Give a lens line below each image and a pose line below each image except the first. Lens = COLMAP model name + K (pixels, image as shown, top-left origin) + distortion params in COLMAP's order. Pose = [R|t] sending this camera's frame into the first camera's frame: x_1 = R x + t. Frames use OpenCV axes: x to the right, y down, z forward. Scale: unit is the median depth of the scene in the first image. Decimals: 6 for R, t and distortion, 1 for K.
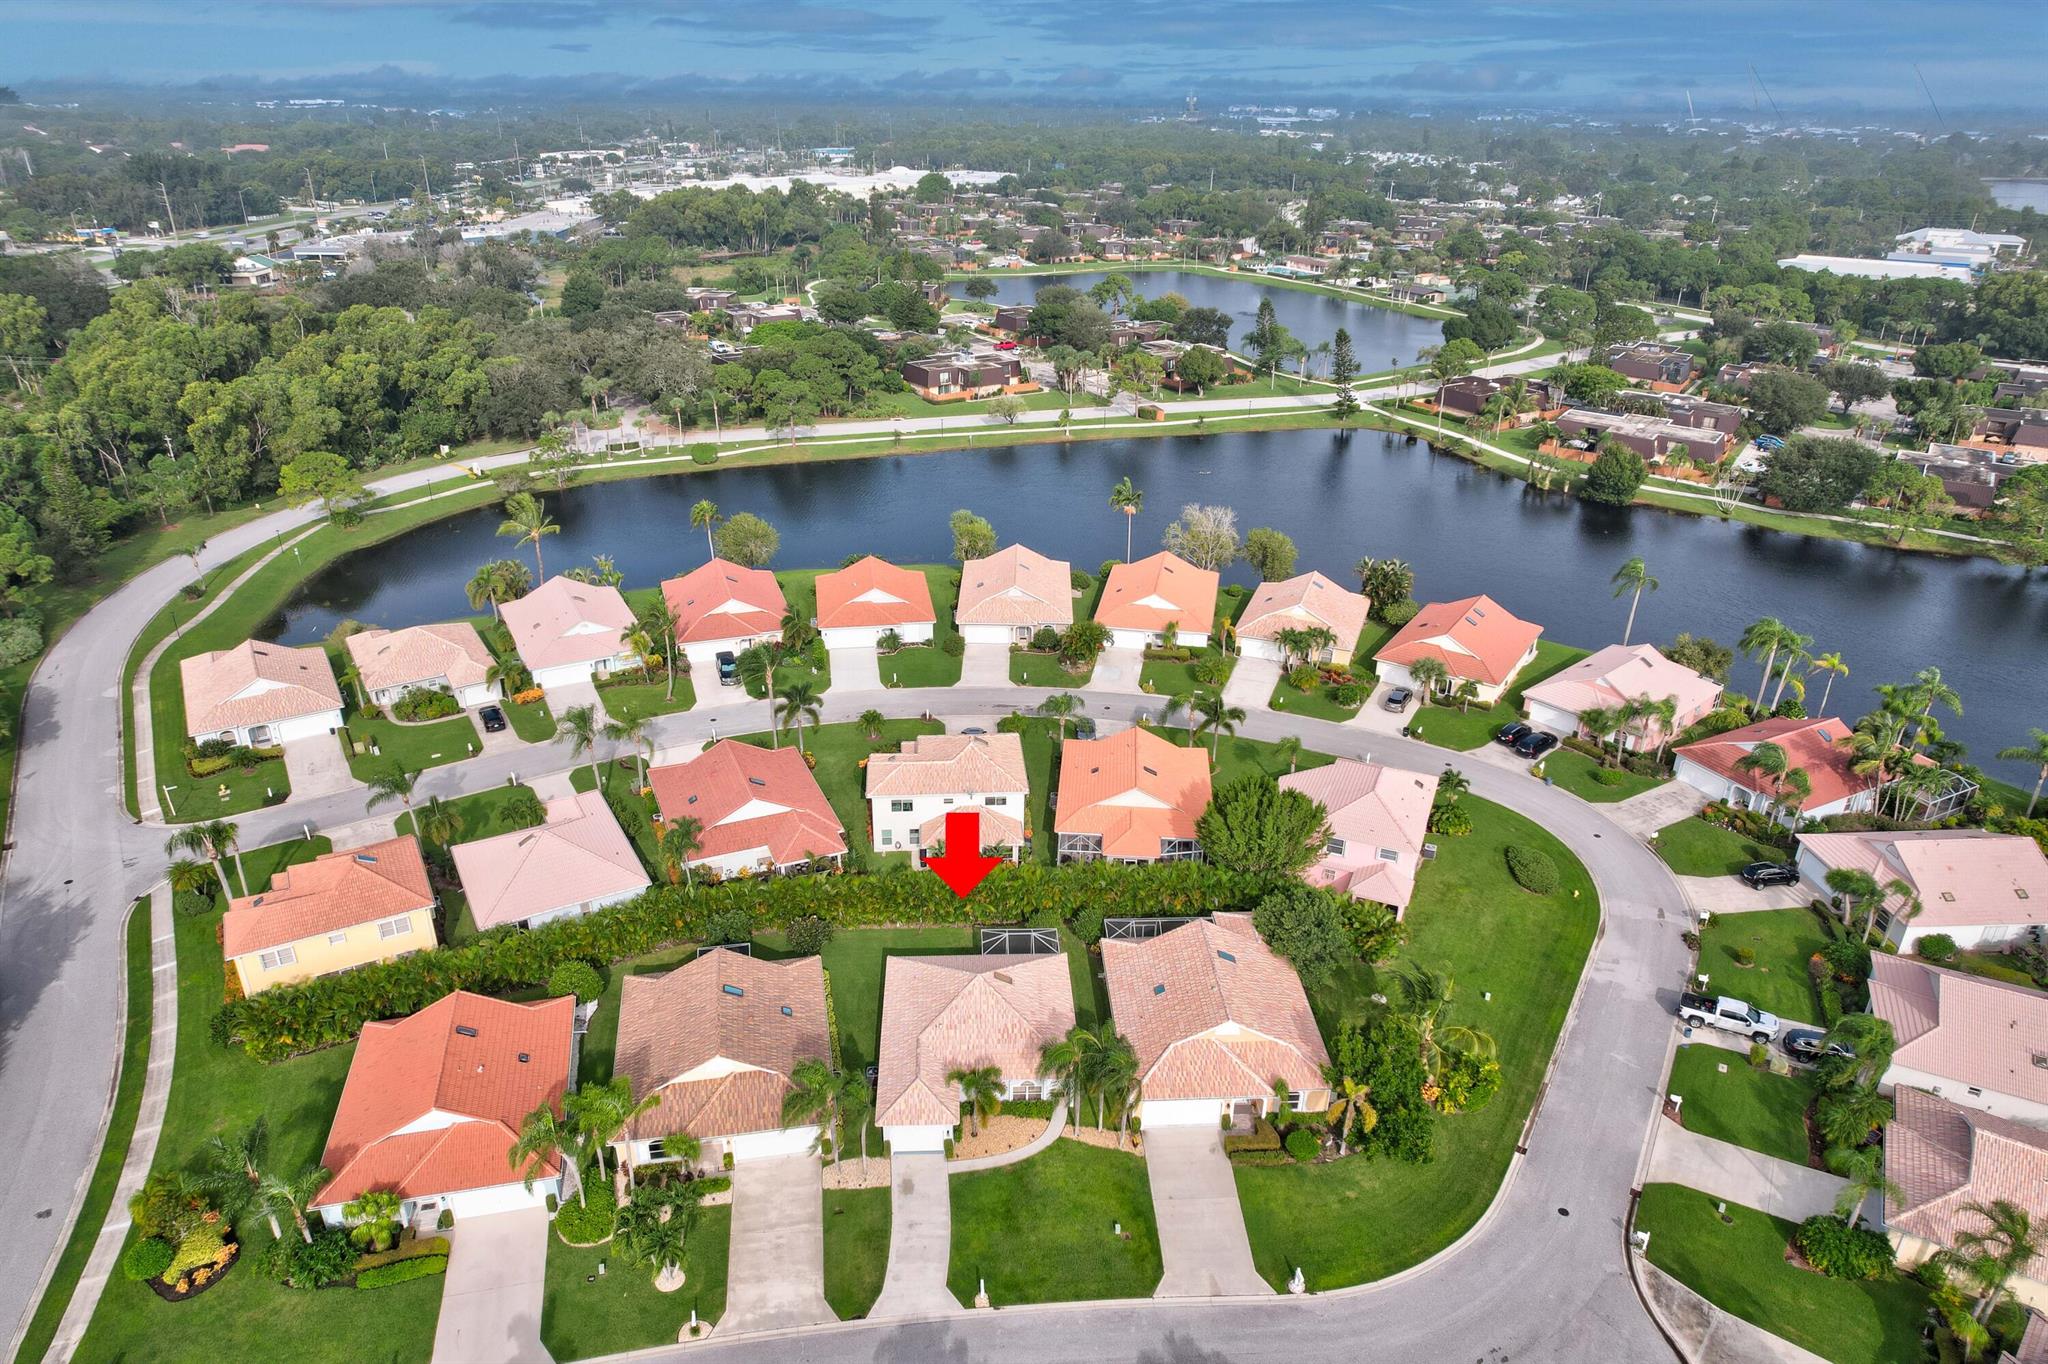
lens RADIAL K [[1313.8, 0, 1024.8], [0, 1313.8, 697.4], [0, 0, 1]] dist [-0.065068, 0.057165]
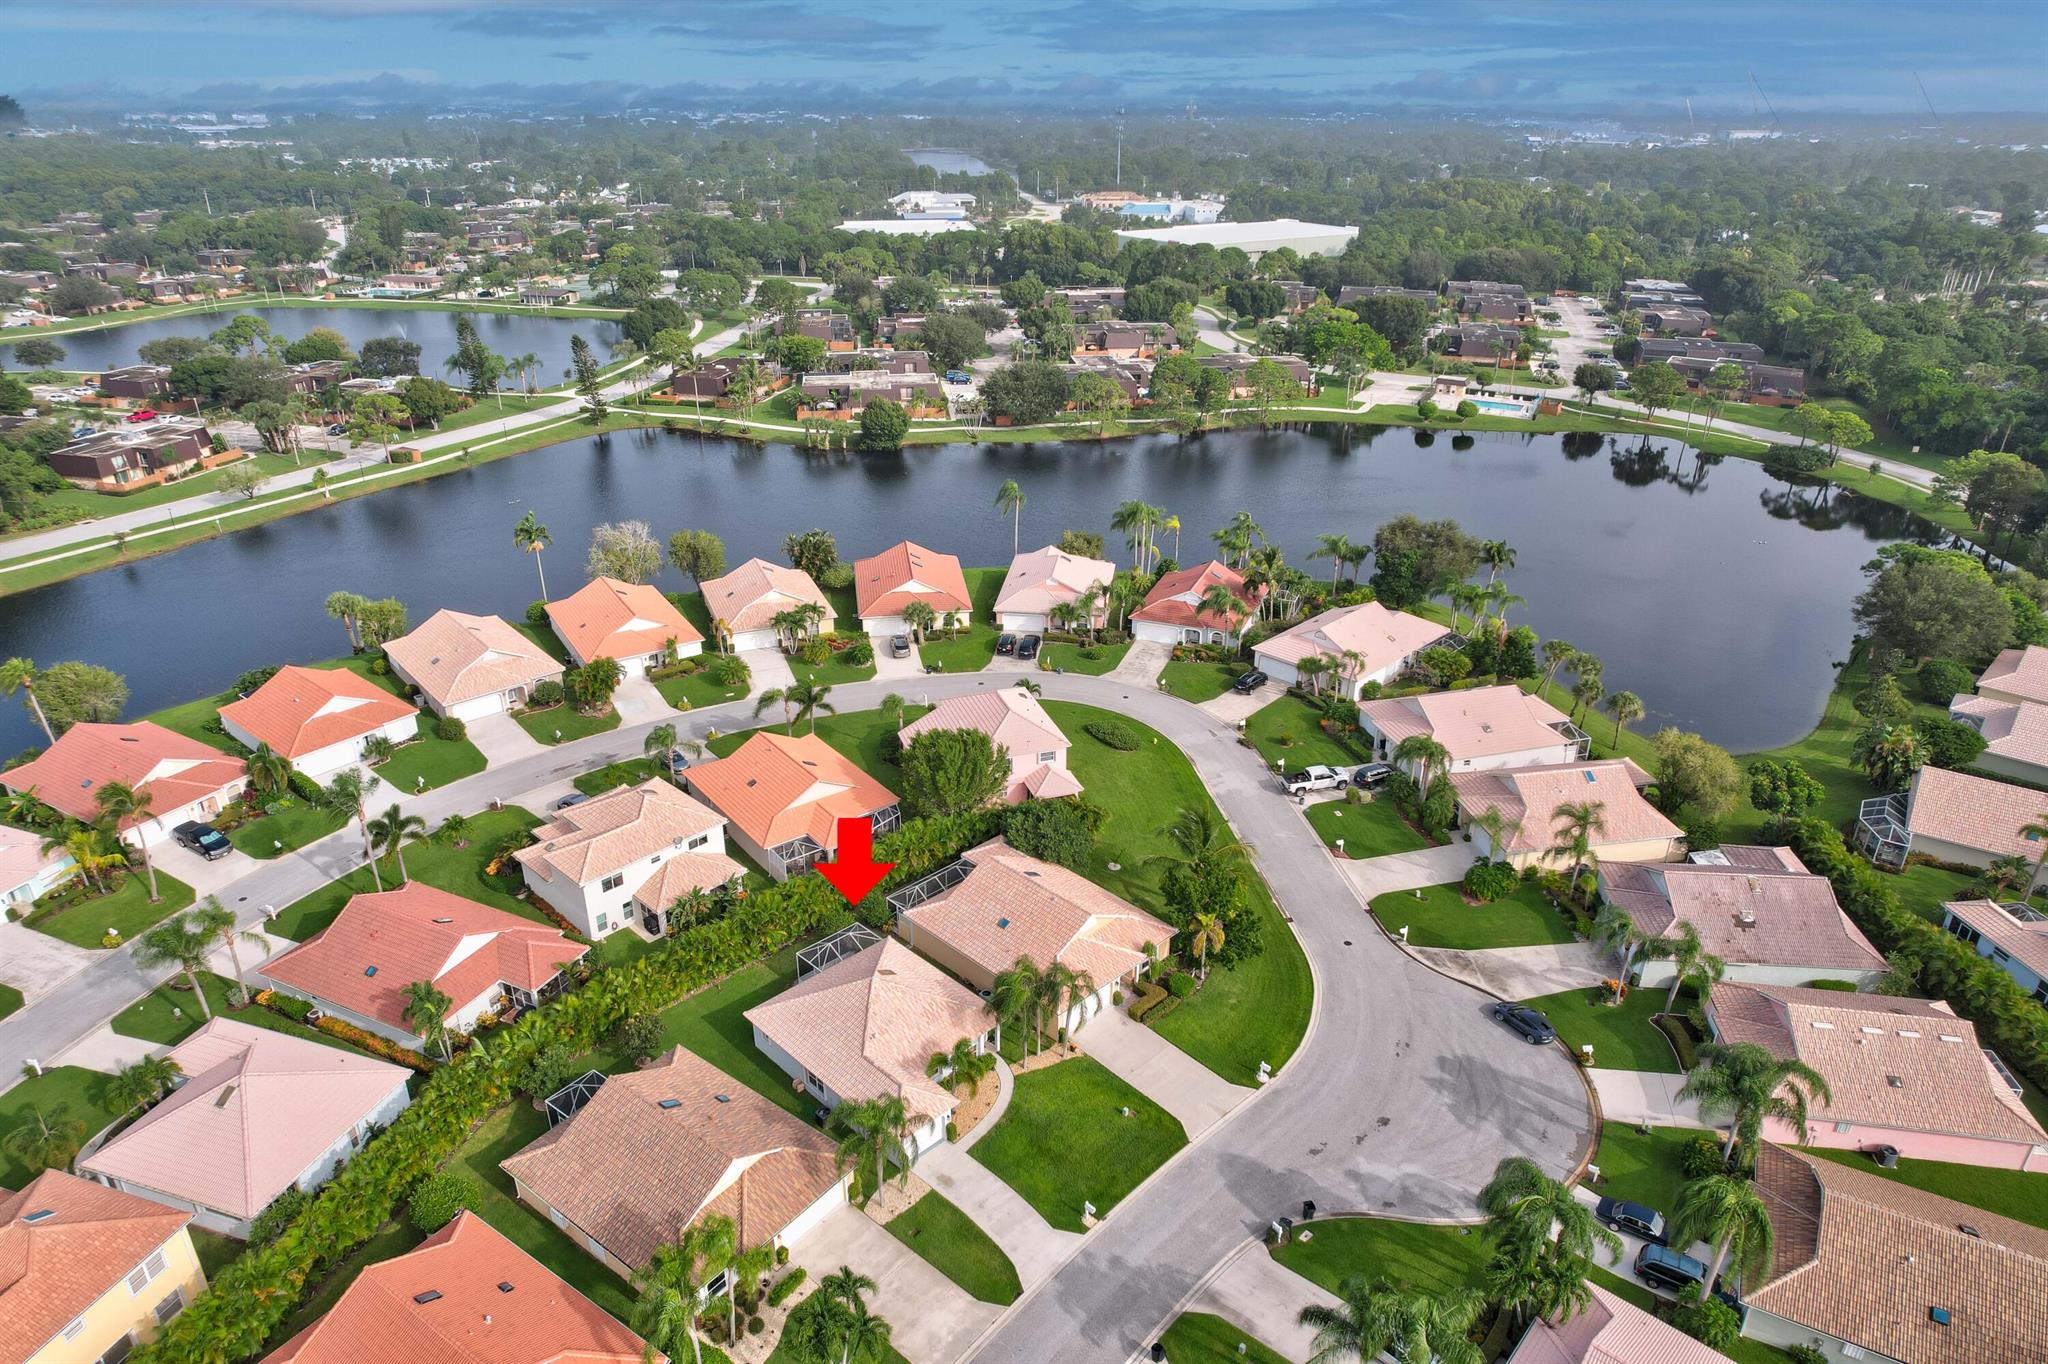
lens RADIAL K [[1313.8, 0, 1024.8], [0, 1313.8, 697.4], [0, 0, 1]] dist [-0.065068, 0.057165]
pose [[0.749053, -0.295408, 0.593004, -0.334423], [0.293797, 0.950375, 0.102324, -0.043815], [-0.593803, 0.097577, 0.798672, 0.069444]]
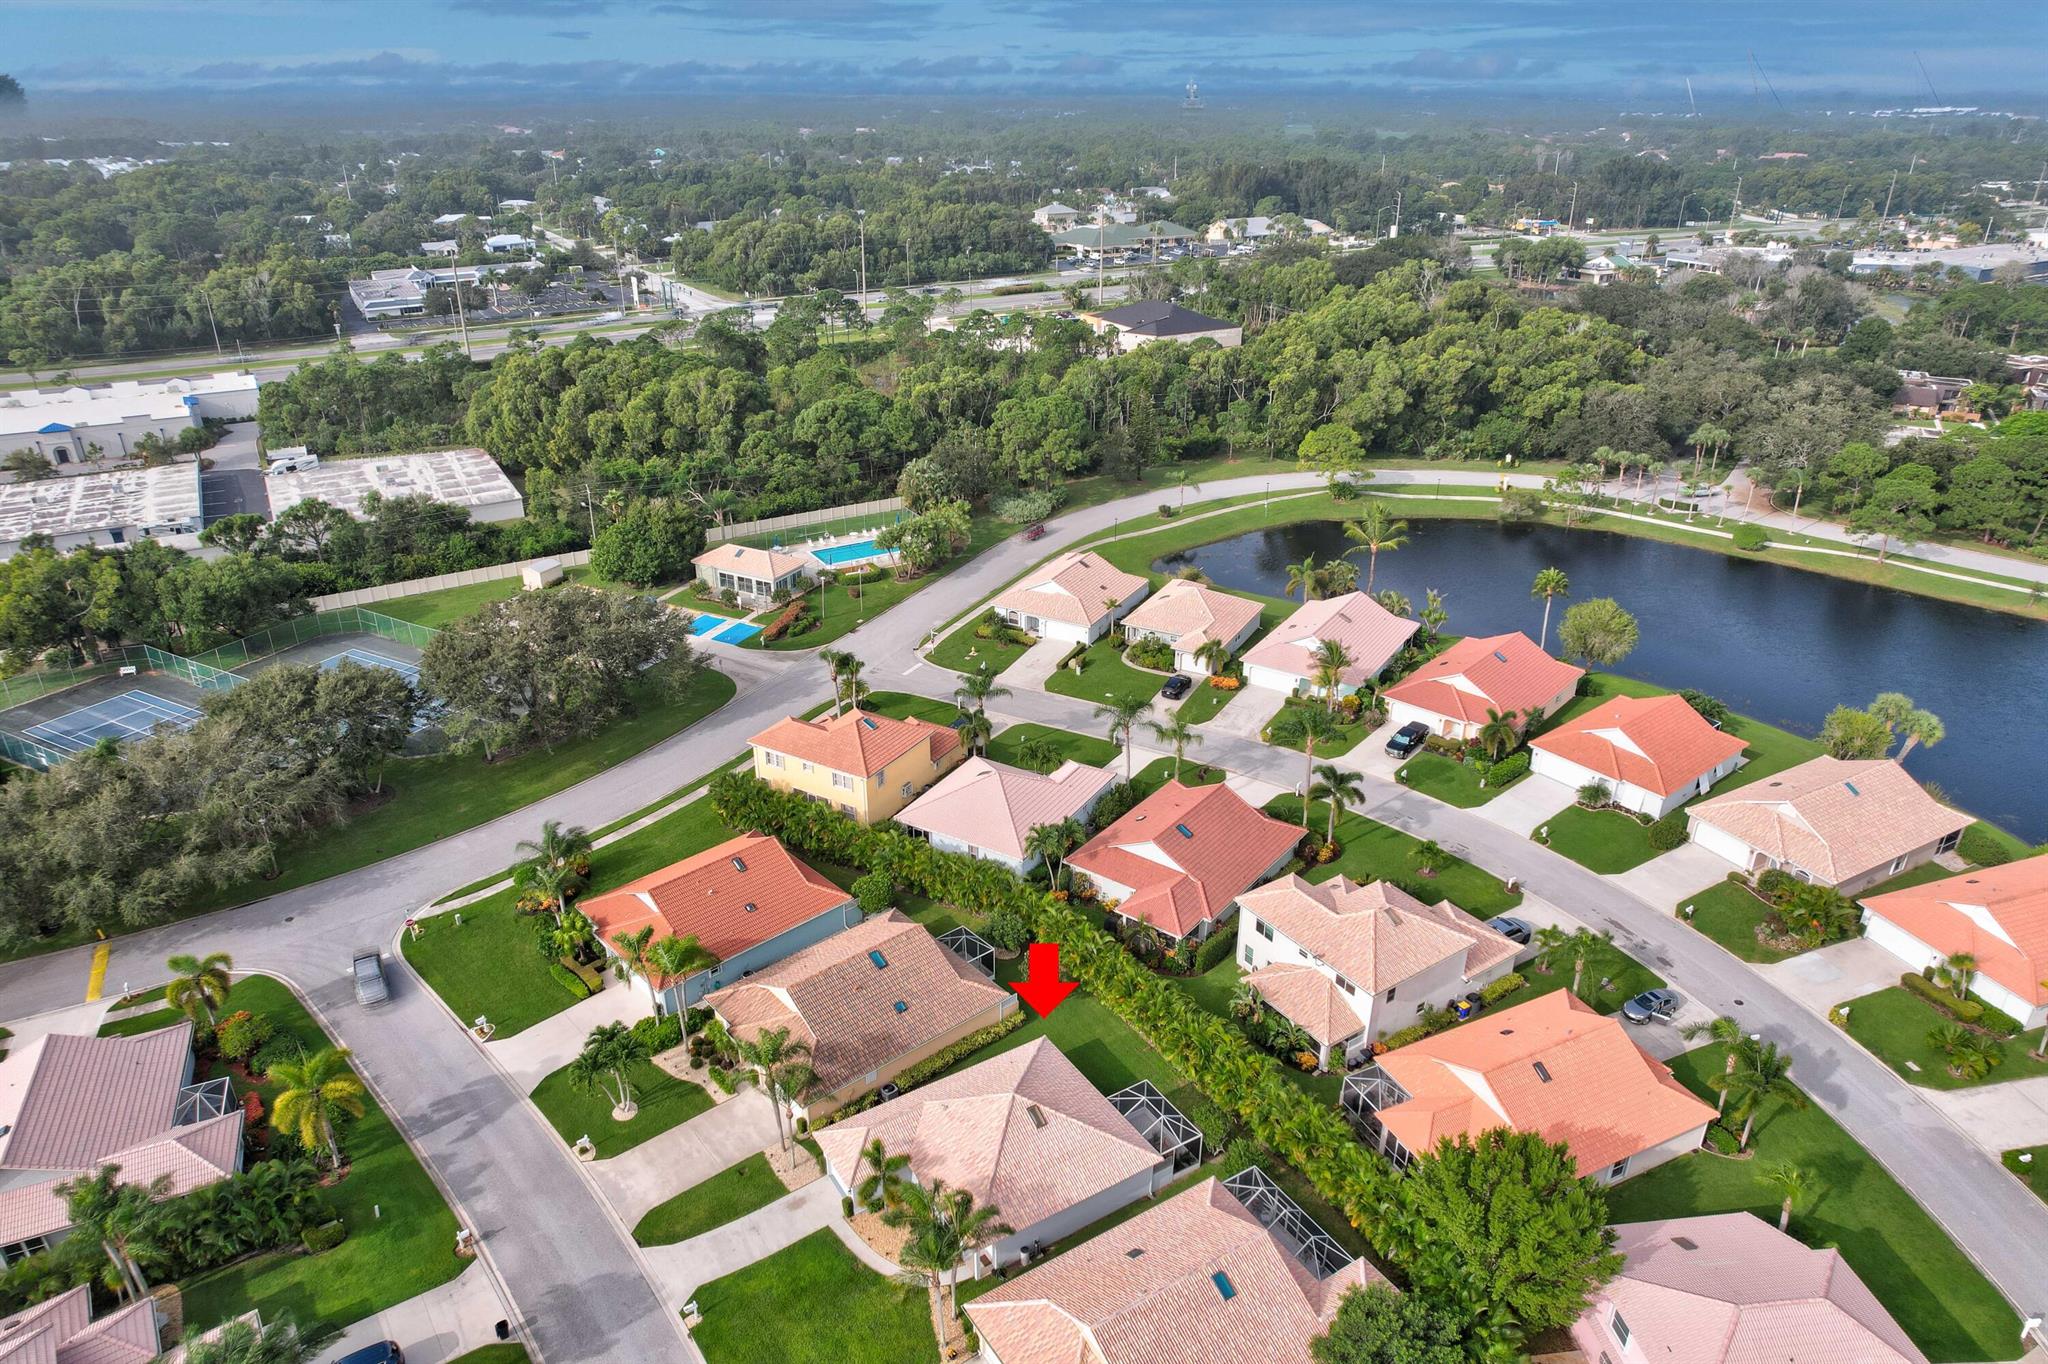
lens RADIAL K [[1313.8, 0, 1024.8], [0, 1313.8, 697.4], [0, 0, 1]] dist [-0.065068, 0.057165]
pose [[0.487598, 0.367386, -0.792008, 0.396215], [-0.371353, 0.908276, 0.192696, -0.142341], [0.790155, 0.200157, 0.579303, 0.303959]]
